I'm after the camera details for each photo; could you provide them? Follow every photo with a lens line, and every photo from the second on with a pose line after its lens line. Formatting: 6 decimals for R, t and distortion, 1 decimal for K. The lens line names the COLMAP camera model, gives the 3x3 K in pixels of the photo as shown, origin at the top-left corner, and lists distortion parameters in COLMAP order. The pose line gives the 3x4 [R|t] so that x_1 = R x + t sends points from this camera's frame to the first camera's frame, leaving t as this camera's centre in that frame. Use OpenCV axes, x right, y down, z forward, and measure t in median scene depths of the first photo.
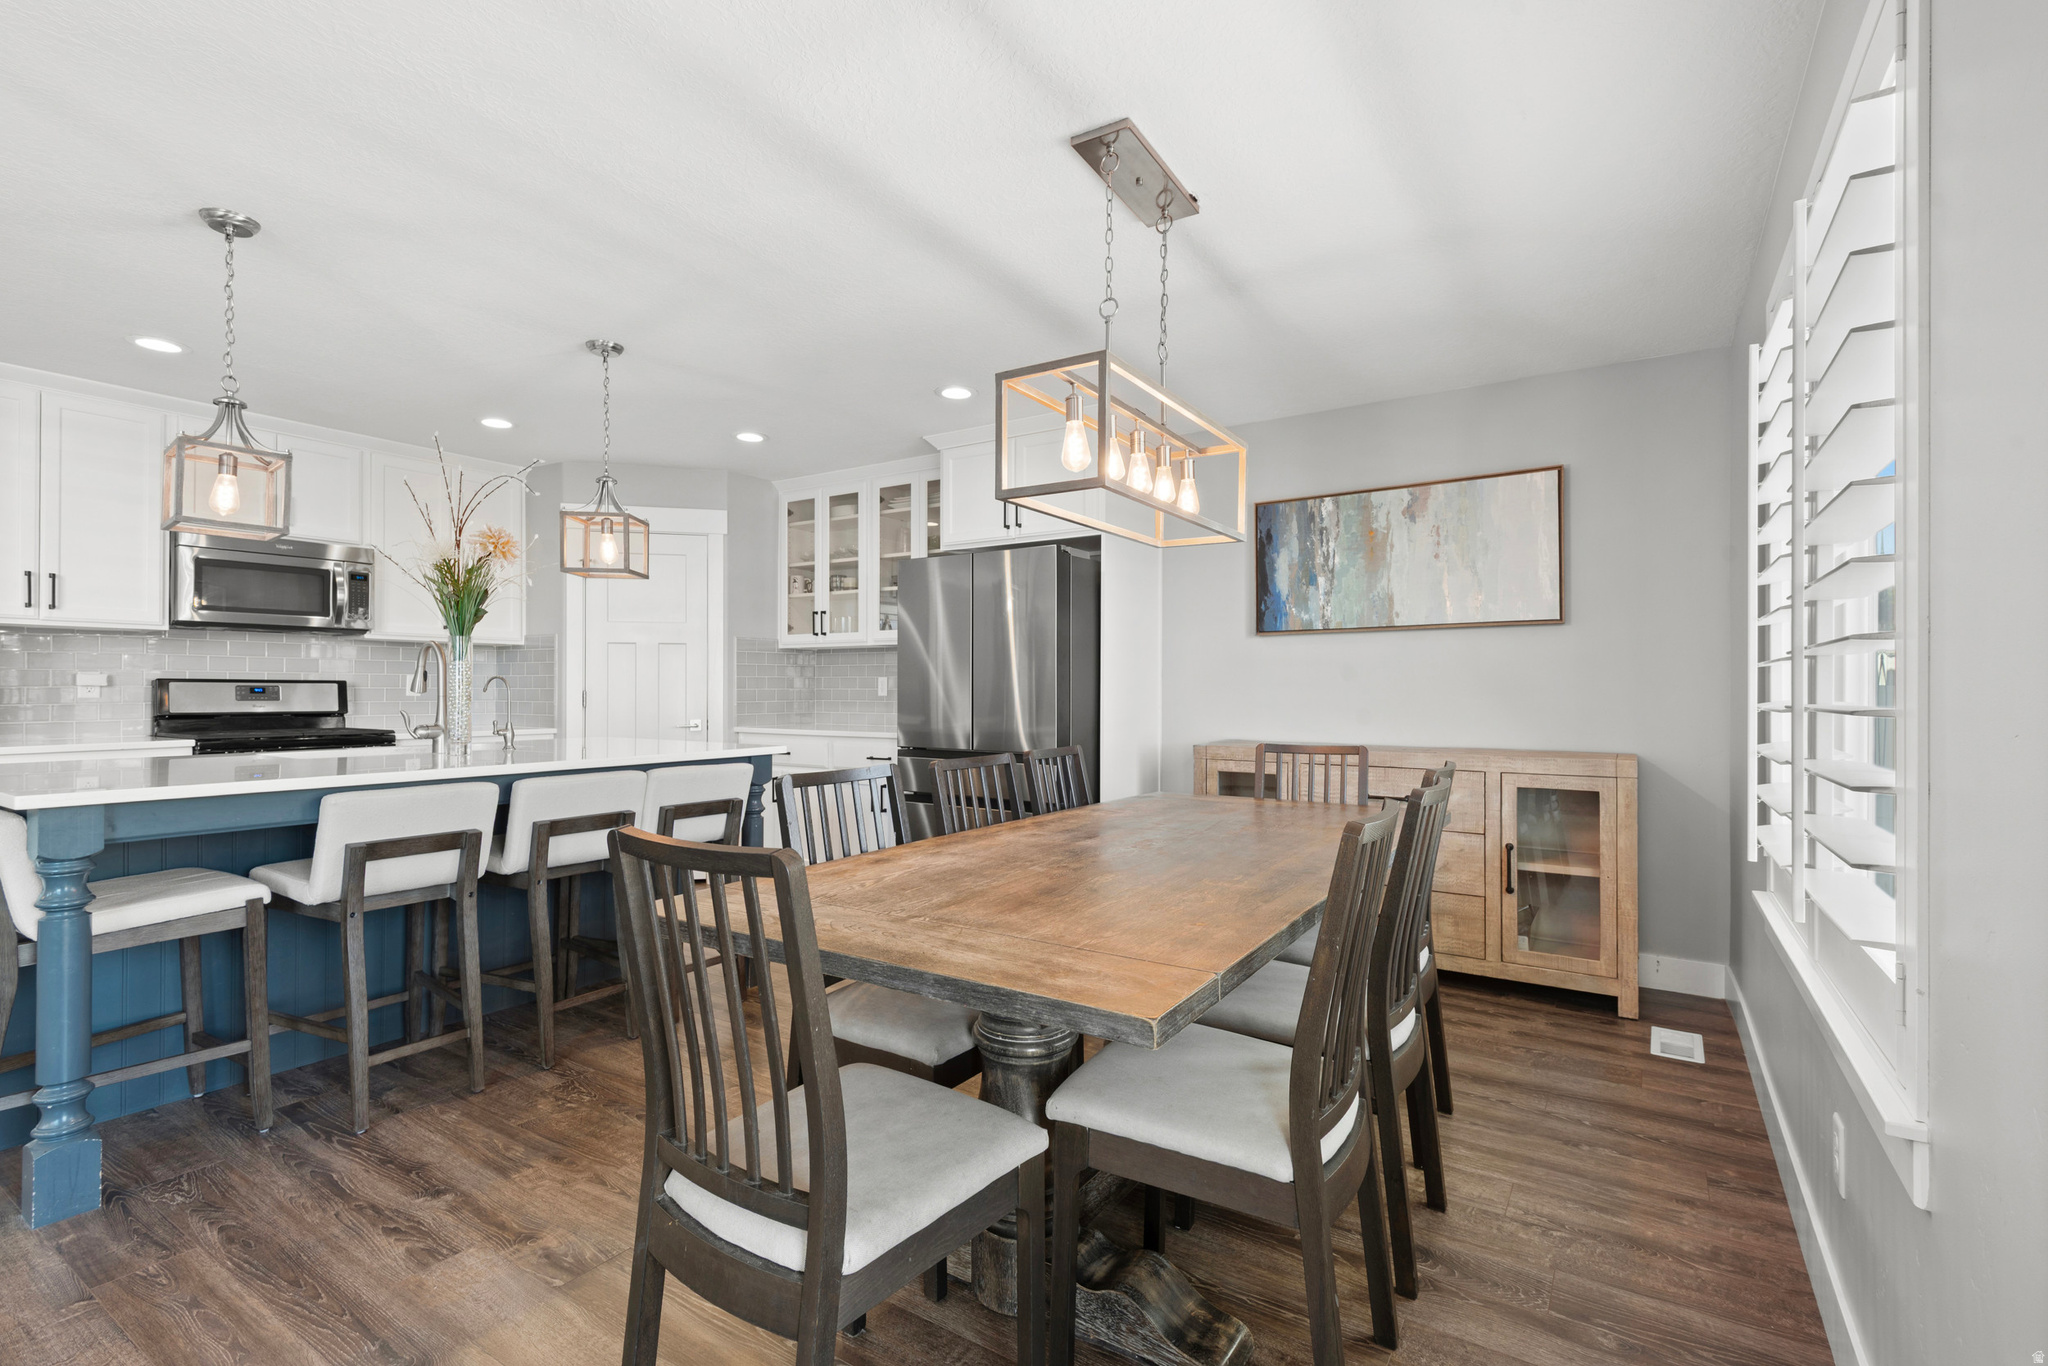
lens RADIAL K [[922.9, 0, 1028.9], [0, 922.9, 684.9], [0, 0, 1]] dist [0.026518, -0.009080]
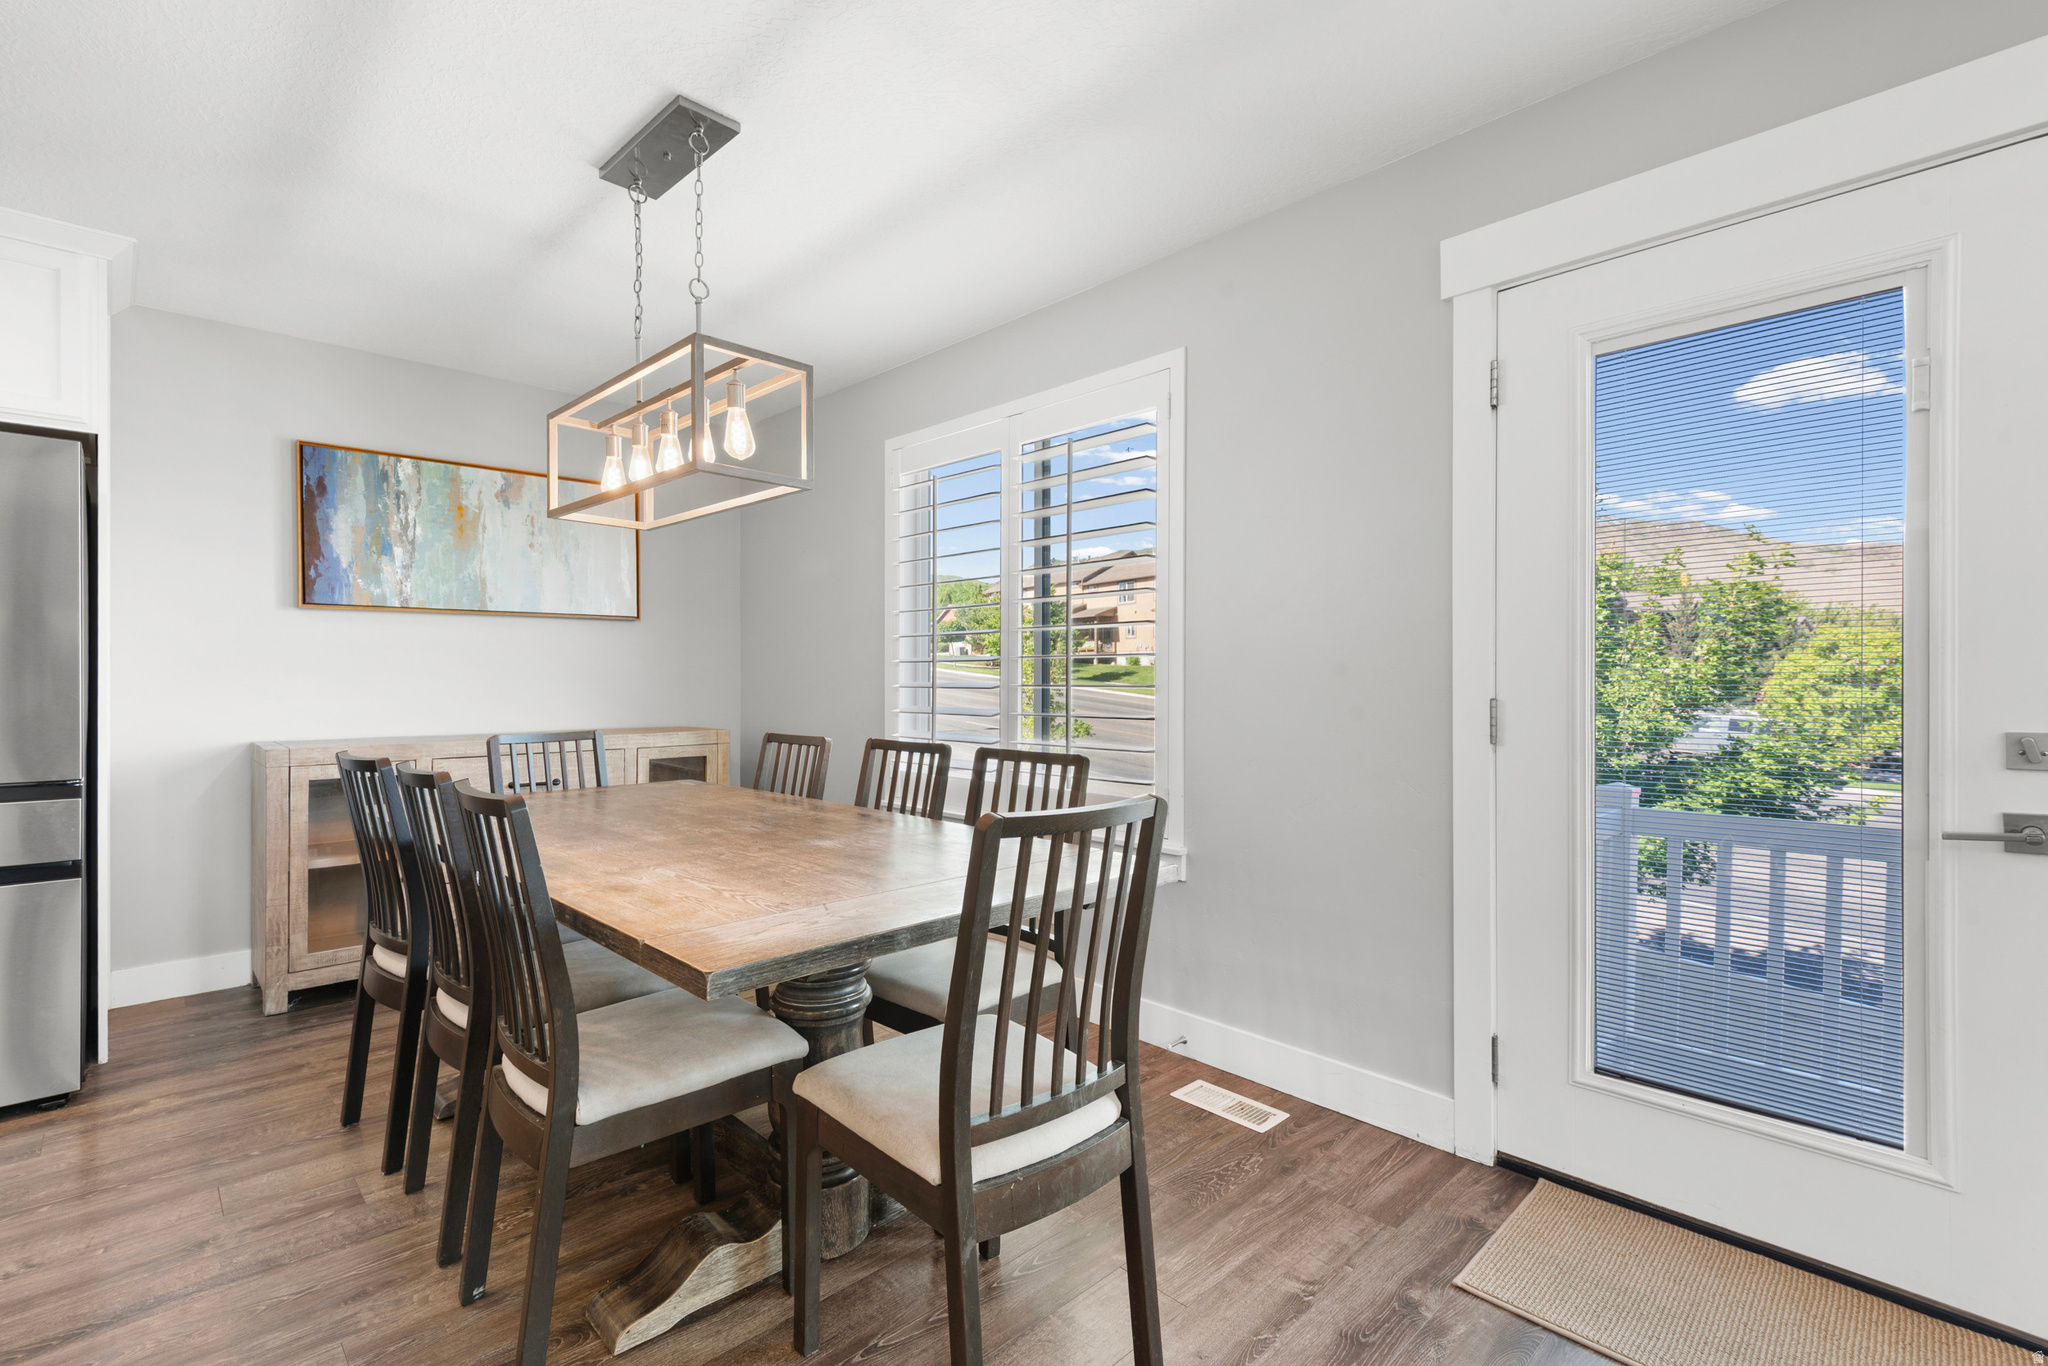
lens RADIAL K [[922.9, 0, 1029.0], [0, 922.9, 686.8], [0, 0, 1]] dist [0.026518, -0.009080]
pose [[0.217577, -0.012262, 0.975966, -0.417146], [-0.003012, 0.999908, 0.013234, 0.001407], [-0.976038, -0.005819, 0.217520, 0.226636]]
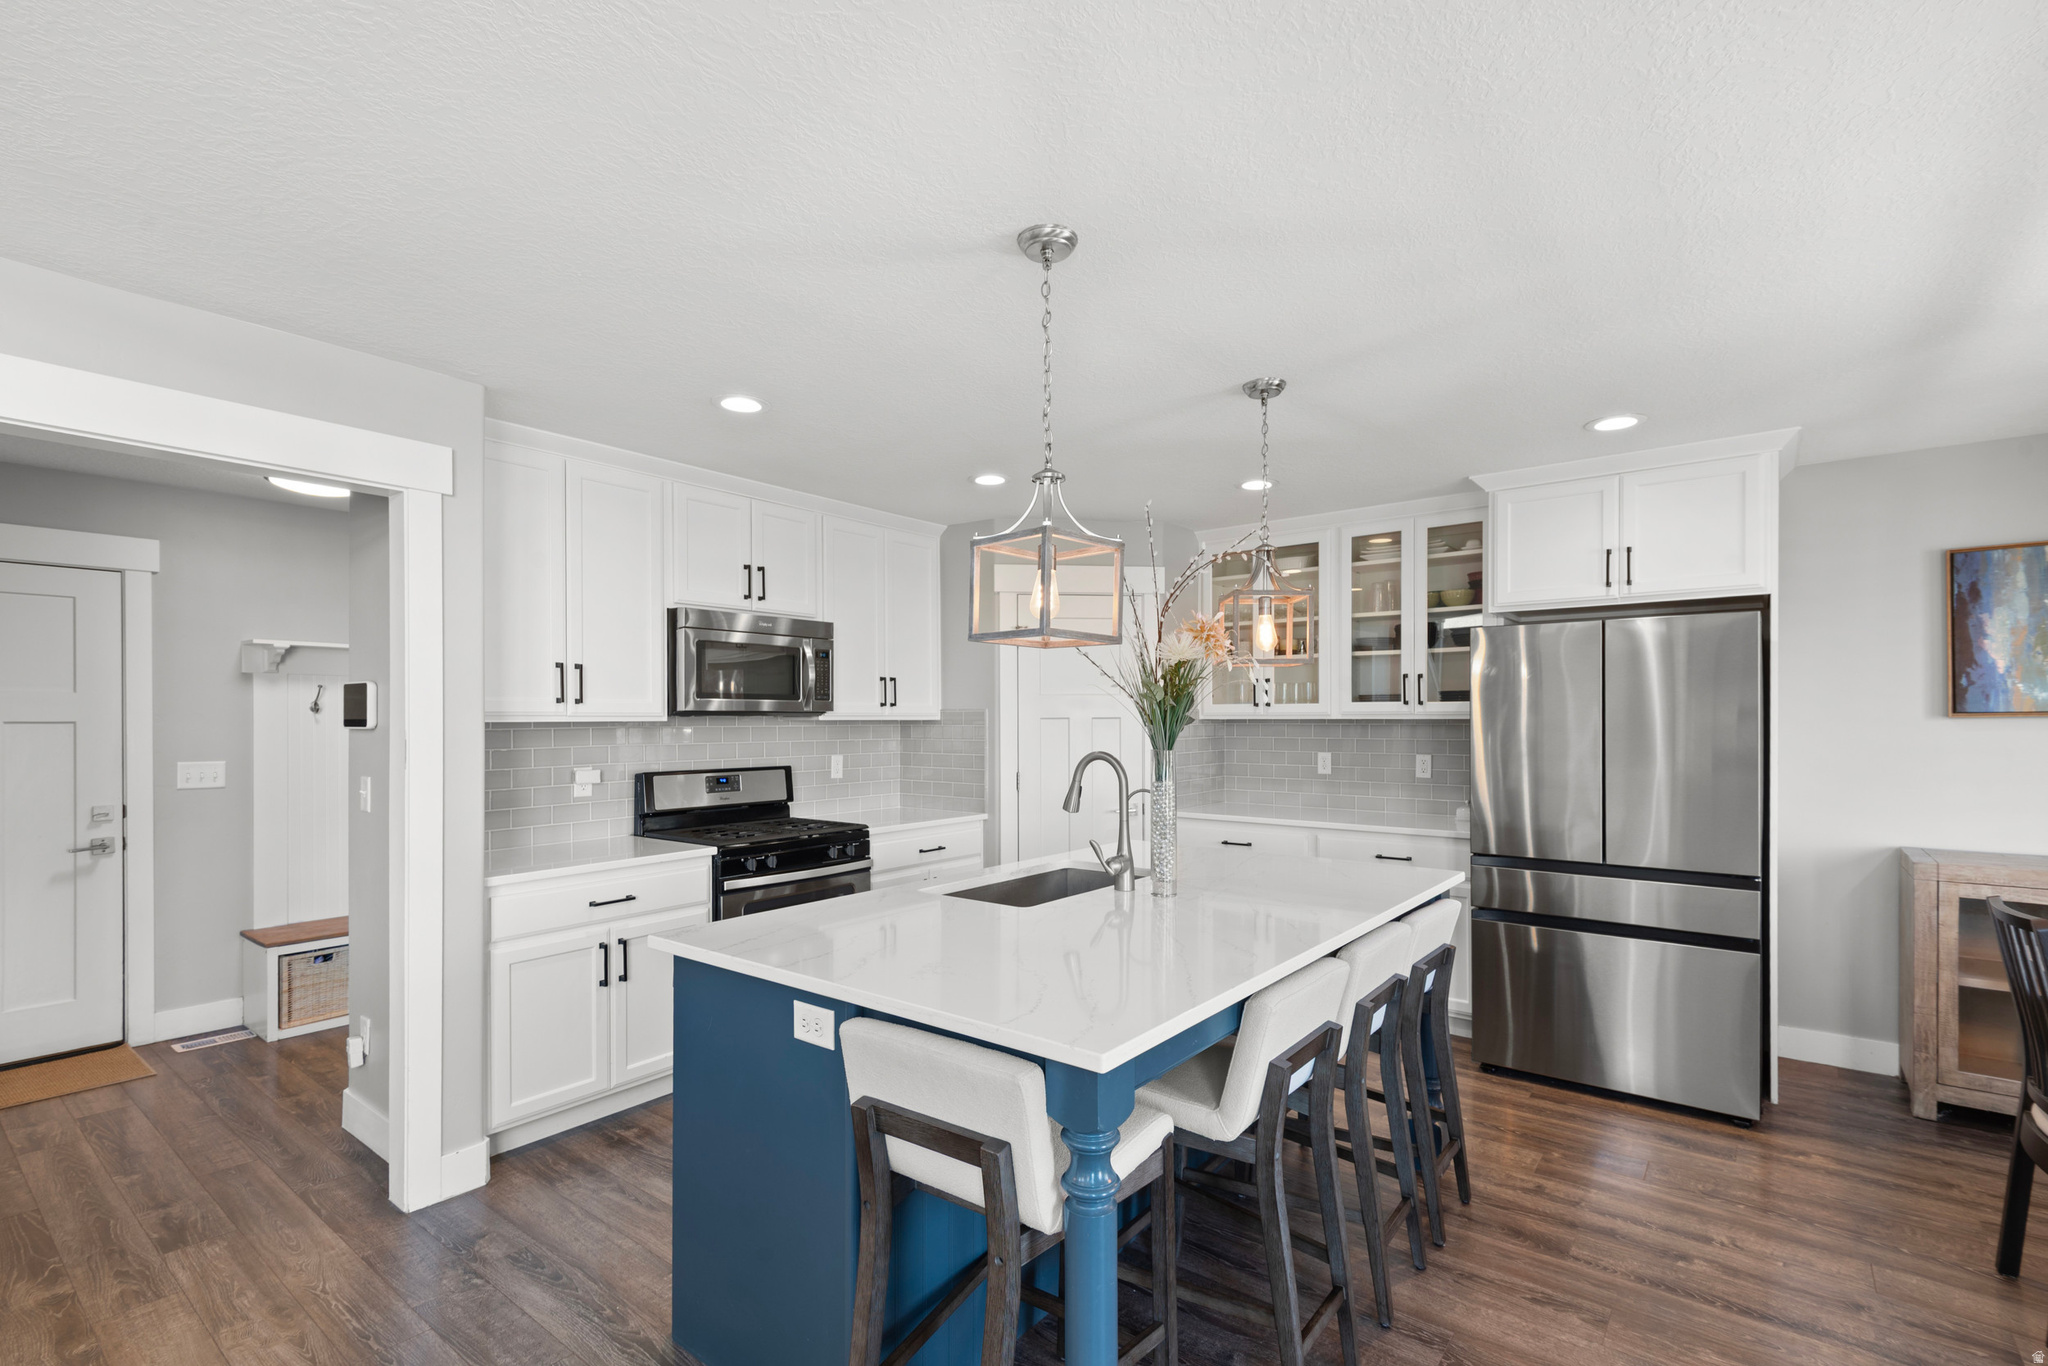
lens RADIAL K [[922.9, 0, 1037.9], [0, 922.9, 713.5], [0, 0, 1]] dist [0.026518, -0.009080]
pose [[0.996496, -0.004755, -0.083507, -0.483430], [0.004853, 0.999988, 0.000961, -0.064060], [0.083501, -0.001363, 0.996507, 0.142240]]
